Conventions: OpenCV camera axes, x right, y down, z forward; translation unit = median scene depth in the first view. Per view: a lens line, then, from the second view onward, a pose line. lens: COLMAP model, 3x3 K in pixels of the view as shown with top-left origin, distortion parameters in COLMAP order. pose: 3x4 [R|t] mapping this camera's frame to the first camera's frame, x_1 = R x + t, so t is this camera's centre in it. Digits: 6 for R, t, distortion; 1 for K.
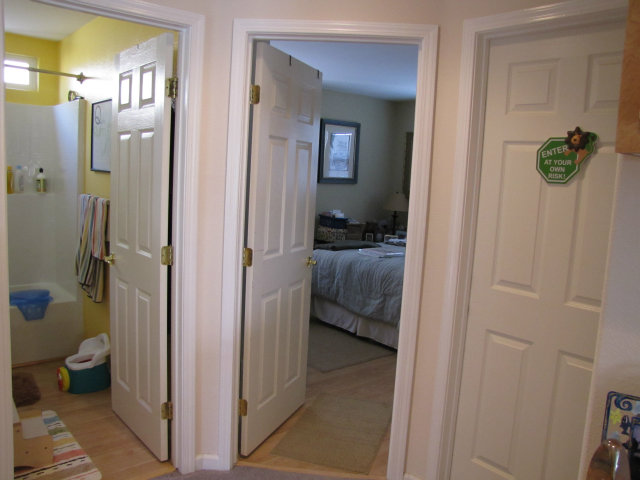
lens RADIAL K [[530.4, 0, 319.5], [0, 530.4, 235.5], [0, 0, 1]] dist [-0.187403, 0.158021]
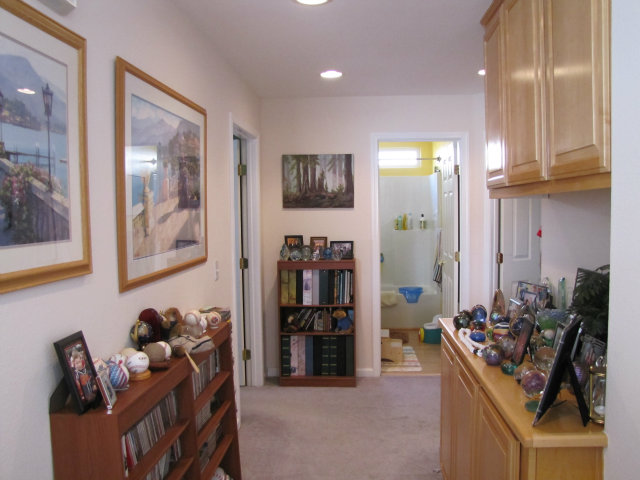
lens RADIAL K [[530.4, 0, 319.5], [0, 530.4, 235.5], [0, 0, 1]] dist [-0.187403, 0.158021]
pose [[0.702344, -0.029385, -0.711231, 0.510860], [-0.030708, 0.996967, -0.071514, 0.081196], [0.711175, 0.072068, 0.699311, -0.503482]]
